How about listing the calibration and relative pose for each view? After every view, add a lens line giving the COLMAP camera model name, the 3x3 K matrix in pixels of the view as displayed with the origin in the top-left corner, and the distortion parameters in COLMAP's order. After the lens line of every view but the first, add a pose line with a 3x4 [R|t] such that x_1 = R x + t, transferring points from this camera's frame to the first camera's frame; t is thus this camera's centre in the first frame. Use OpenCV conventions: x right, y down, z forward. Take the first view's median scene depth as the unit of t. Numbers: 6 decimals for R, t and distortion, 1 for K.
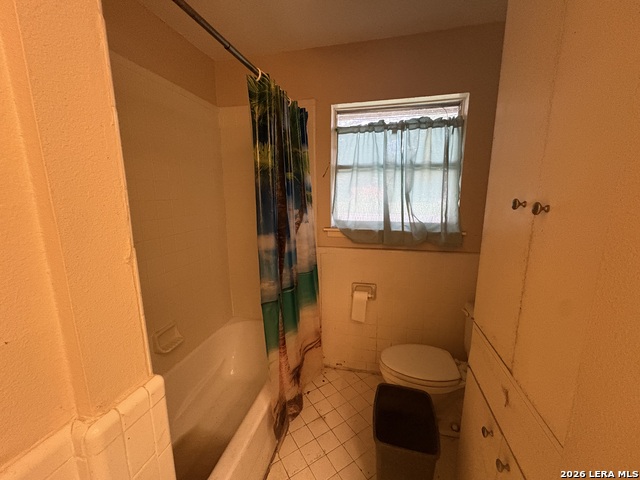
lens RADIAL K [[255.3, 0, 320.7], [0, 255.3, 238.4], [0, 0, 1]] dist [-0.000510, 0.000528]
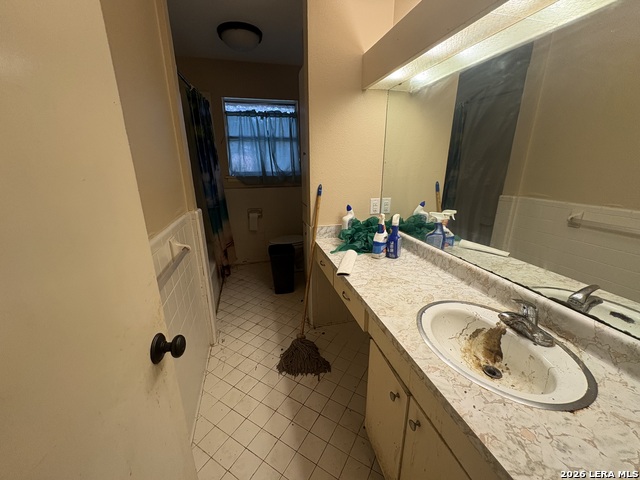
lens RADIAL K [[255.3, 0, 320.0], [0, 255.3, 240.3], [0, 0, 1]] dist [-0.000510, 0.000528]
pose [[0.884195, -0.138769, 0.446030, -0.249388], [0.085669, 0.986832, 0.137198, 0.198766], [-0.459195, -0.083099, 0.884440, -0.777924]]
